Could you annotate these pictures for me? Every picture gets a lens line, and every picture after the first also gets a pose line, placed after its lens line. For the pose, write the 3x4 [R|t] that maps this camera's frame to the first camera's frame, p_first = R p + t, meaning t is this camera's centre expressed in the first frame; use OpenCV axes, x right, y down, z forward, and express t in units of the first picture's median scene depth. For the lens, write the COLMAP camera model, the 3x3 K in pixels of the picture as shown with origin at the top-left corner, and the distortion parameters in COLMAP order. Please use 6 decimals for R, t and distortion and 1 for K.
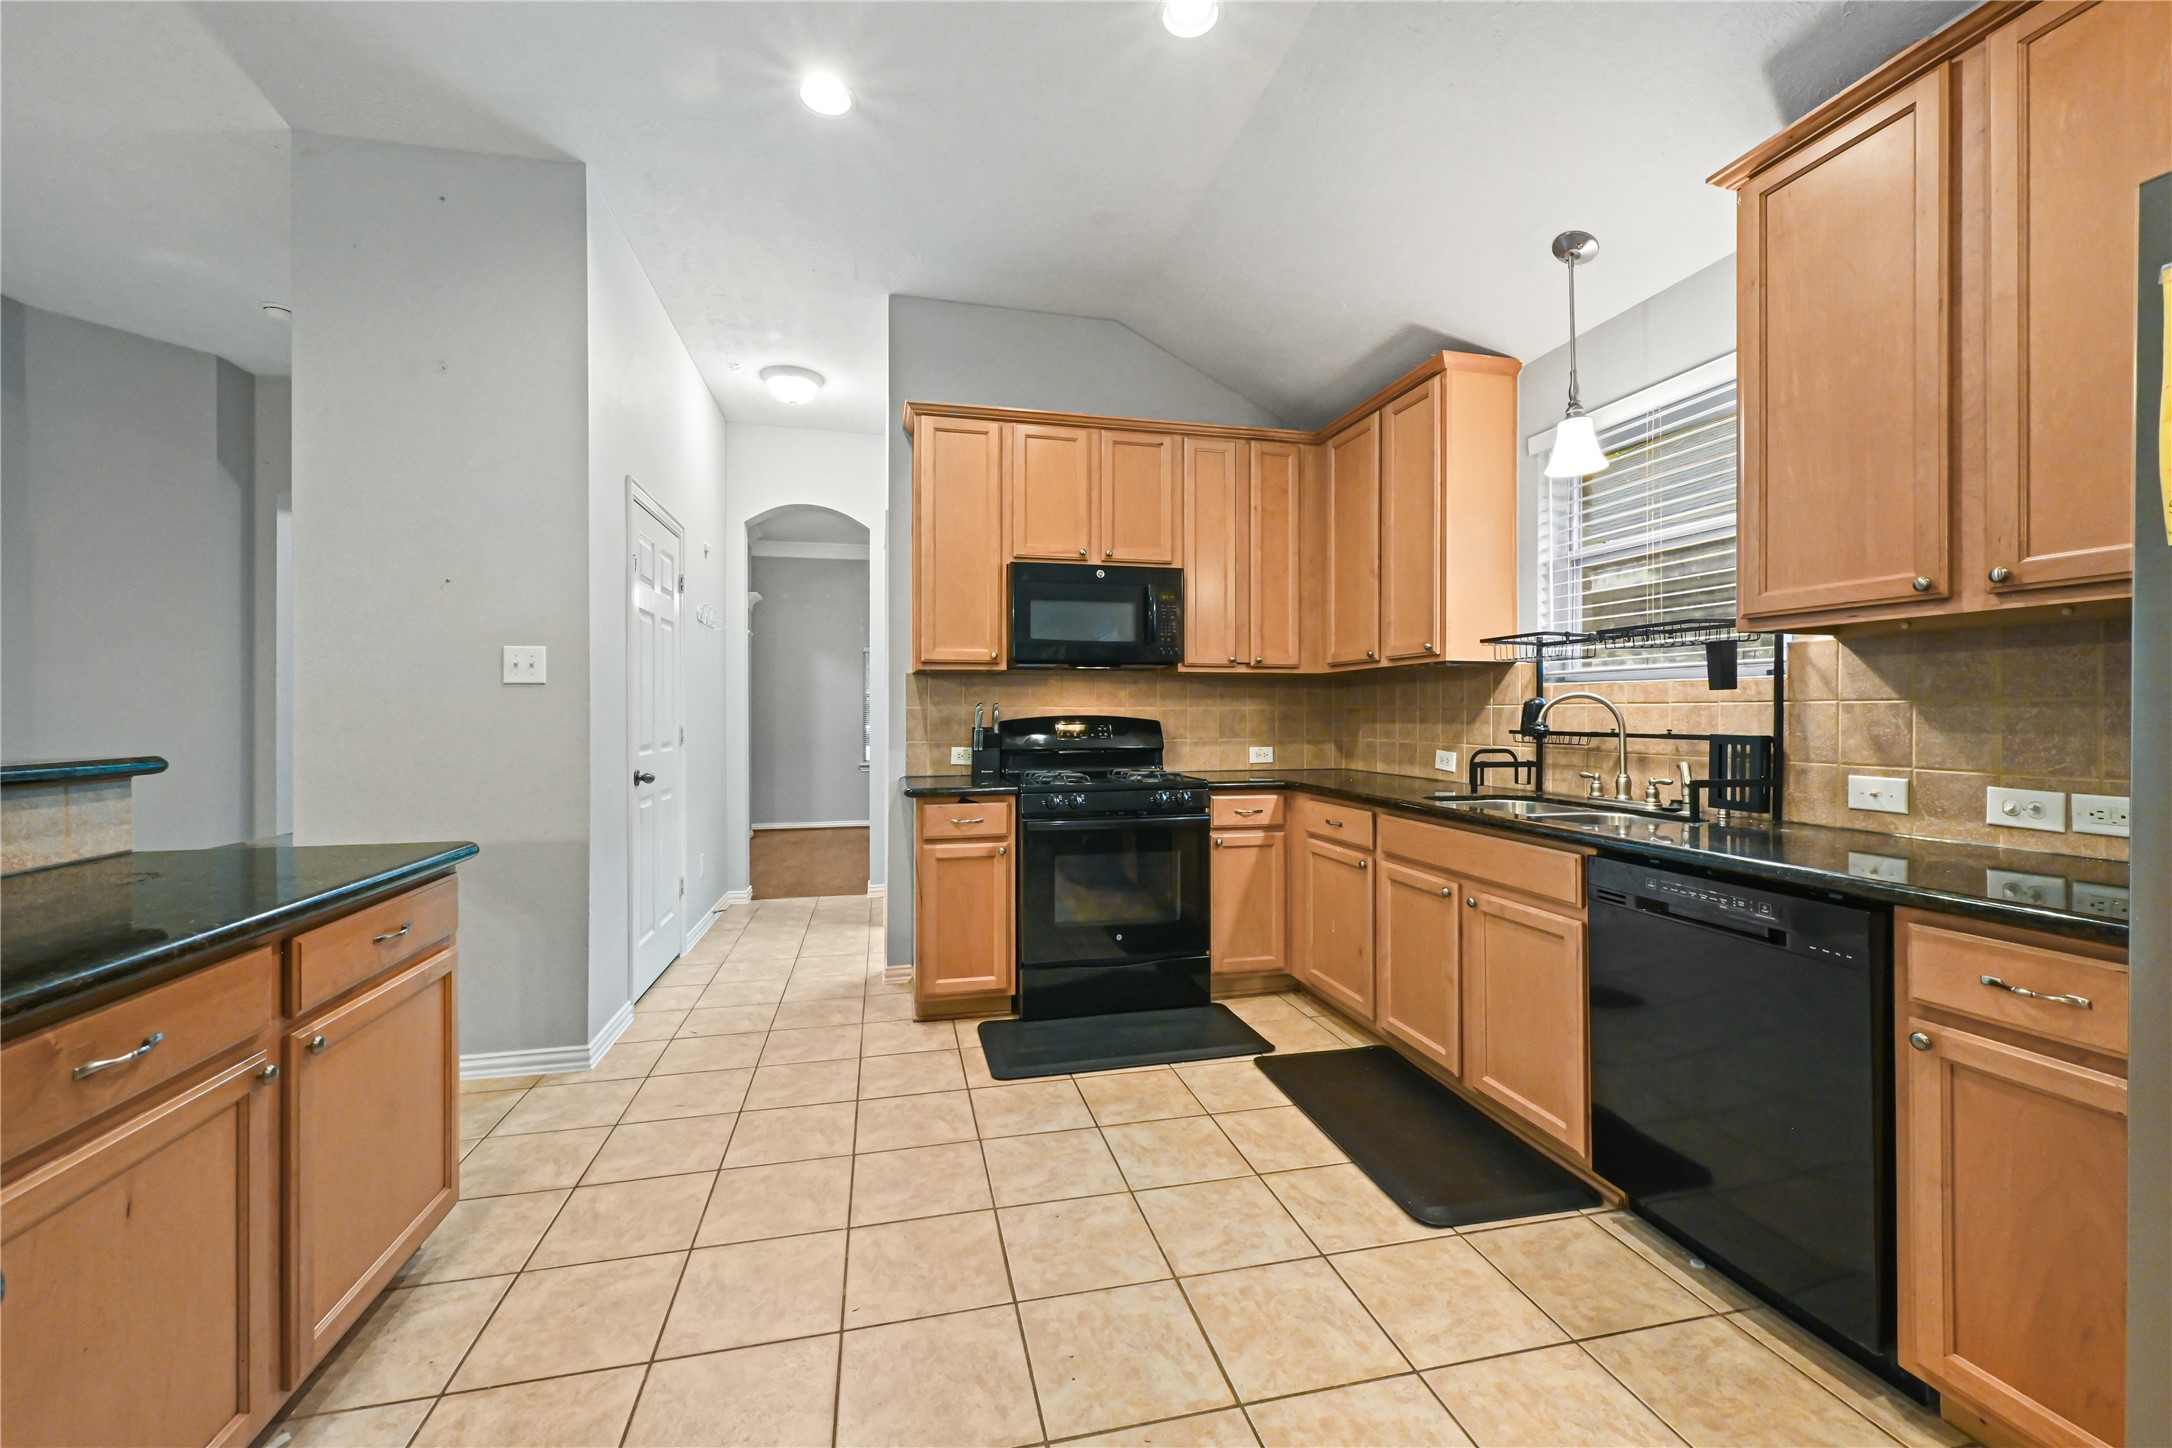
lens RADIAL K [[855.0, 0, 1078.1], [0, 855.0, 711.8], [0, 0, 1]] dist [0.002243, 0.000426]
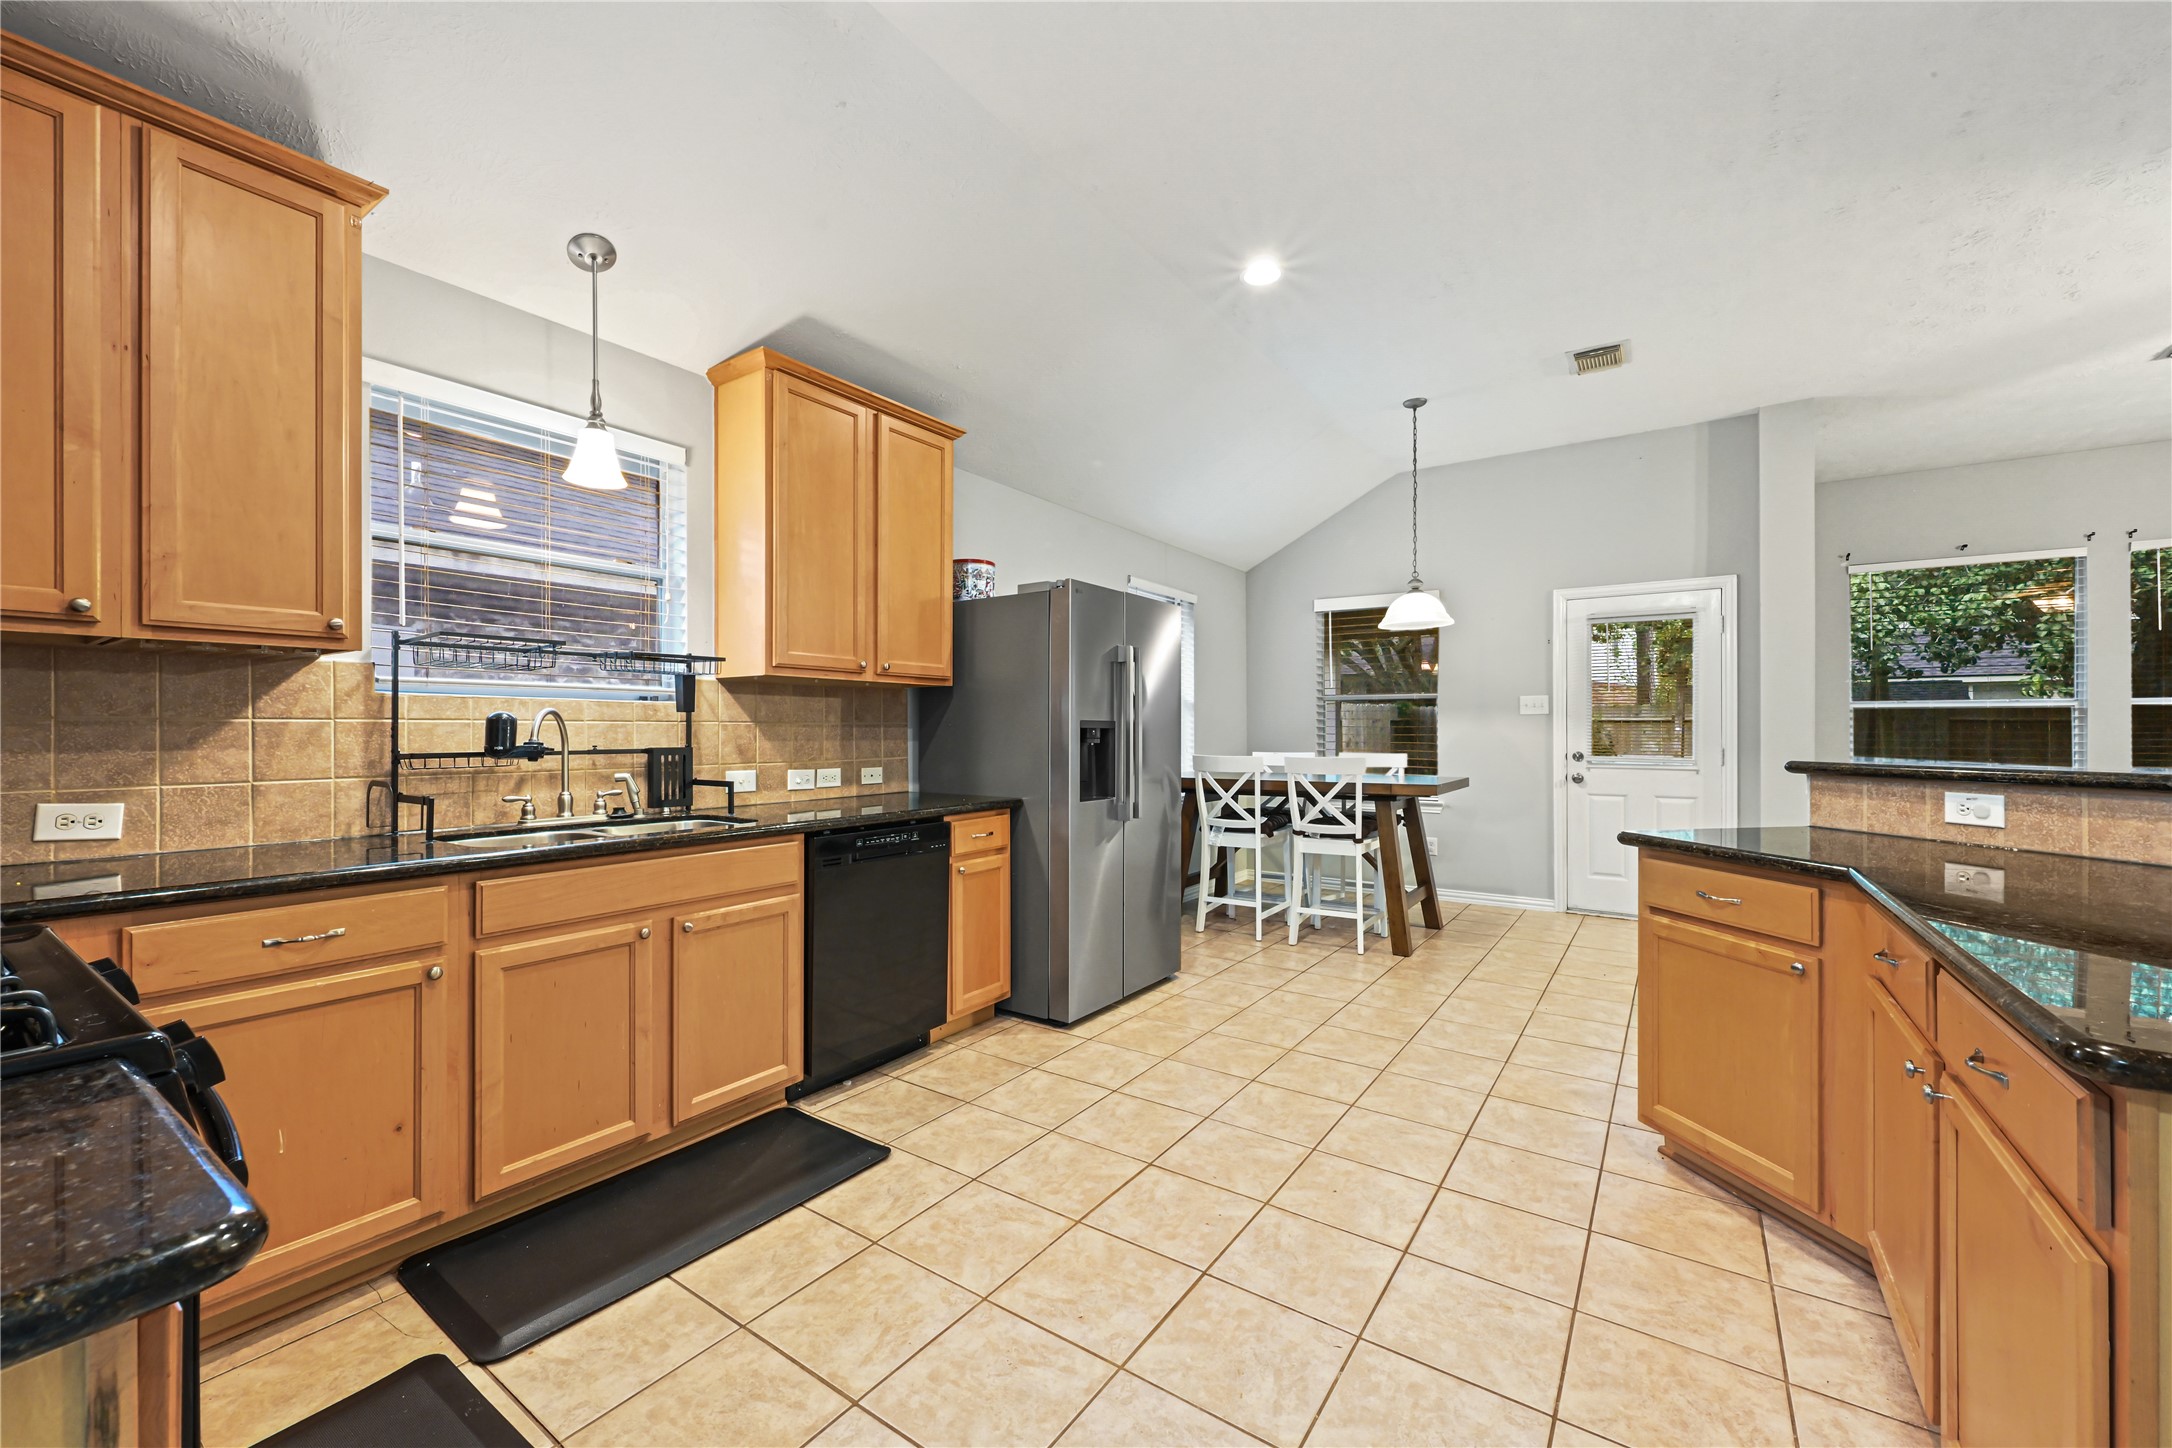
lens RADIAL K [[855.0, 0, 1098.3], [0, 855.0, 728.4], [0, 0, 1]] dist [0.002243, 0.000426]
pose [[-0.681725, 0.004233, 0.731596, -0.681171], [0.002372, 0.999991, -0.003575, 0.005154], [-0.731604, -0.000702, -0.681729, 1.611996]]
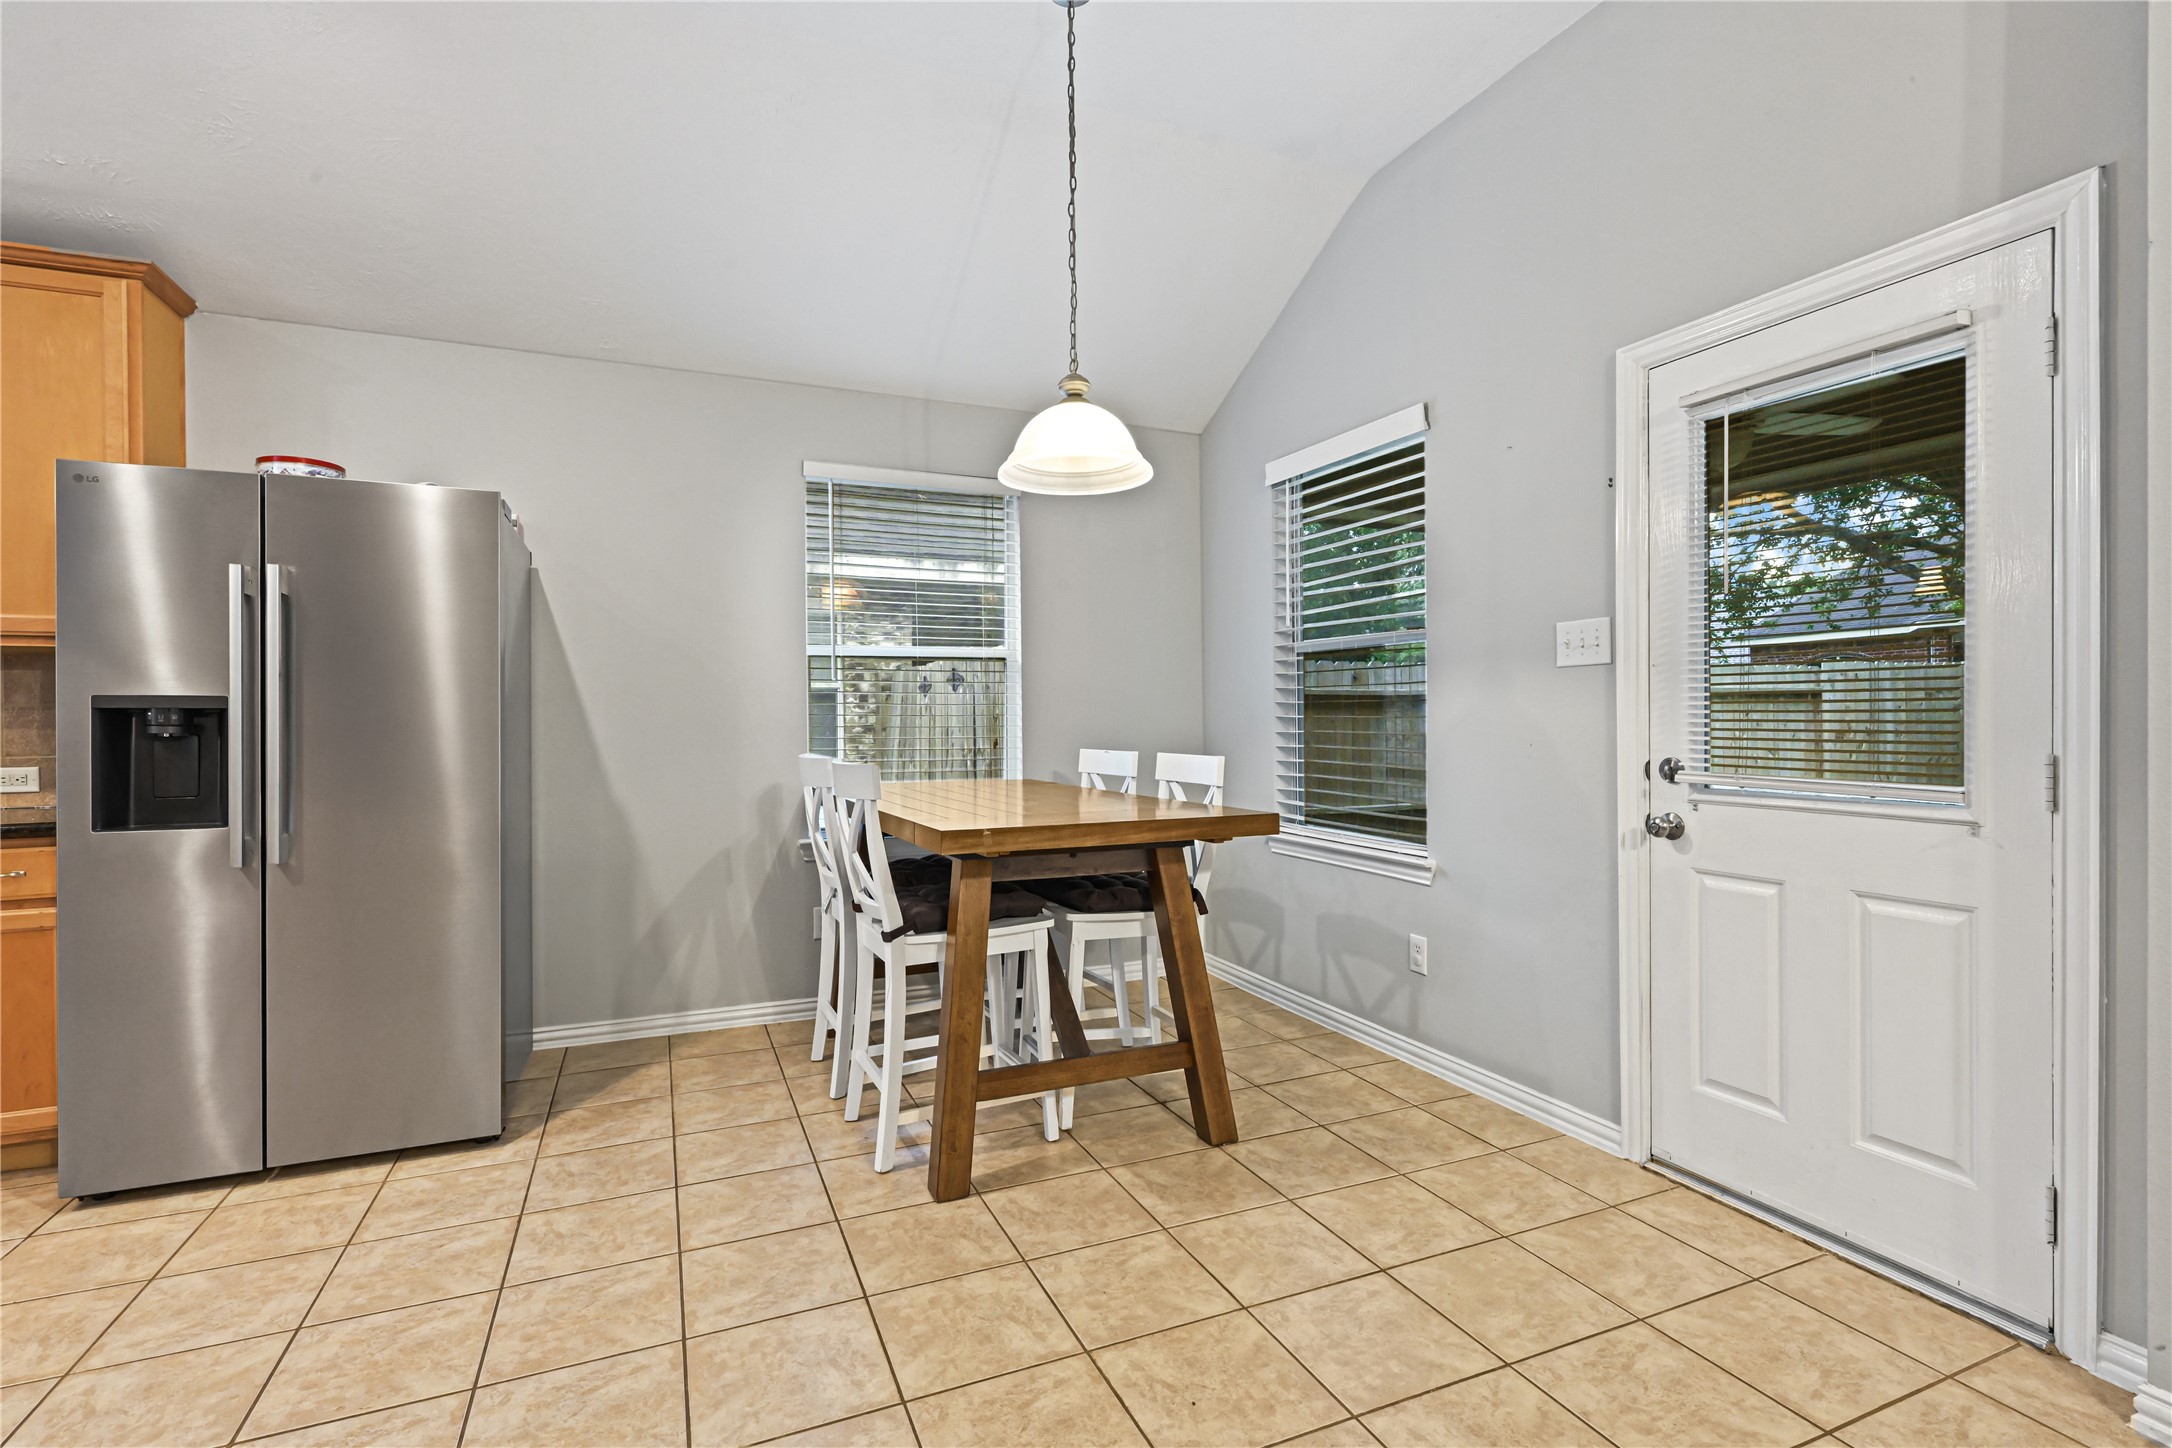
lens RADIAL K [[1009.4, 0, 1093.0], [0, 1009.4, 728.3], [0, 0, 1]] dist [-0.003347, -0.000094]
pose [[-0.193655, -0.005534, 0.981054, -0.809699], [0.007430, 0.999947, 0.007107, 0.023556], [-0.981041, 0.008666, -0.193604, -0.497772]]
